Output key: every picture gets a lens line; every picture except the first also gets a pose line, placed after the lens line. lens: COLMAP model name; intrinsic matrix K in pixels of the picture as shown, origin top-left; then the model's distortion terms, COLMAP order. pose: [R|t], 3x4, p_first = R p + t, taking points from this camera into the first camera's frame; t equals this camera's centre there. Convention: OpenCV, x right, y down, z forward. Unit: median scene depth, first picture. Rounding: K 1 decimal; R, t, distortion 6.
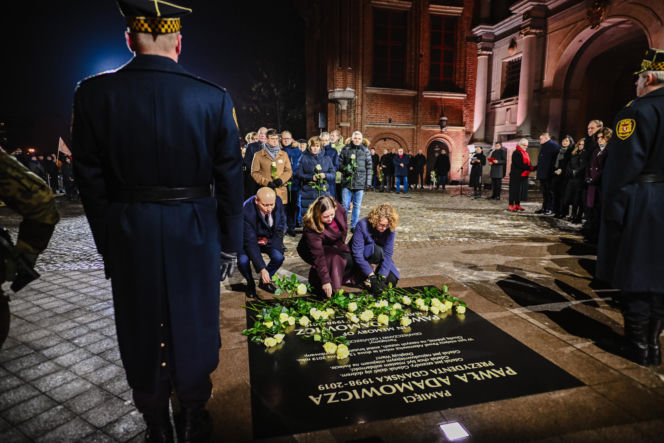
lens RADIAL K [[389.0, 0, 328.7], [0, 389.0, 222.7], [0, 0, 1]] dist [-0.064757, 0.046395]
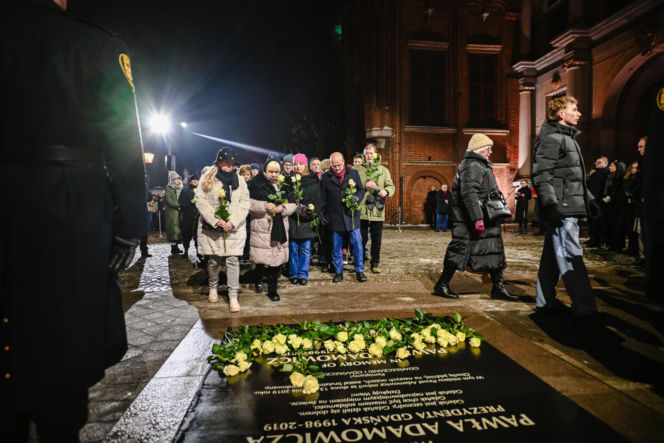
lens RADIAL K [[389.0, 0, 333.5], [0, 389.0, 220.6], [0, 0, 1]] dist [-0.064757, 0.046395]
pose [[0.993918, -0.004041, -0.110045, 0.135523], [-0.009140, 0.992851, -0.119010, 0.068804], [0.109739, 0.119292, 0.986776, 0.132203]]
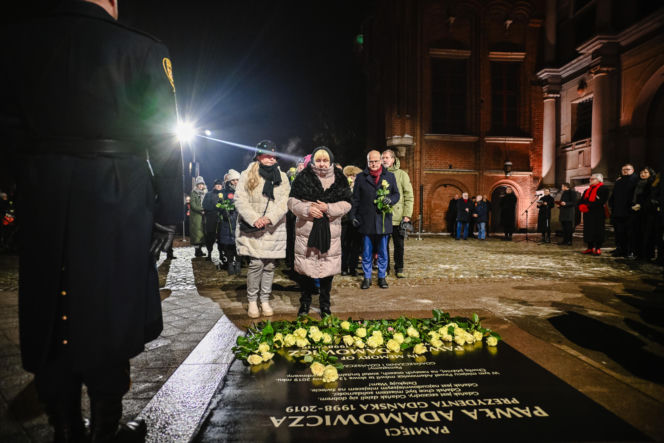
lens RADIAL K [[389.0, 0, 332.1], [0, 389.0, 224.7], [0, 0, 1]] dist [-0.064757, 0.046395]
pose [[0.986552, 0.005972, -0.163338, 0.137315], [-0.027574, 0.991090, -0.130305, 0.093898], [0.161105, 0.133057, 0.977927, 0.103714]]
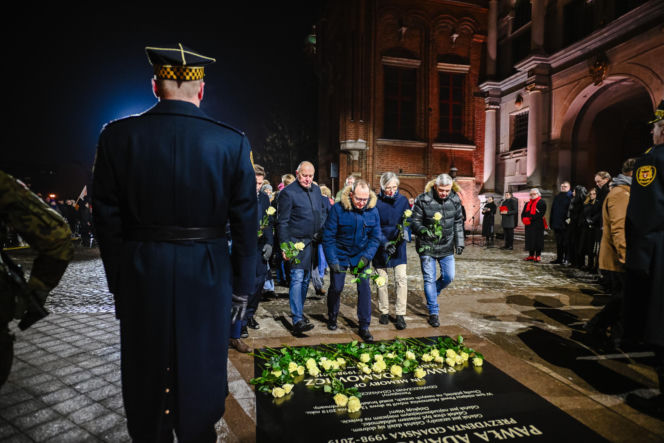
lens RADIAL K [[389.0, 0, 330.0], [0, 389.0, 222.3], [0, 0, 1]] dist [-0.064757, 0.046395]
pose [[0.999623, 0.011598, -0.024885, -0.003963], [-0.014638, 0.991965, -0.125662, 0.007196], [0.023228, 0.125979, 0.991761, 0.004218]]
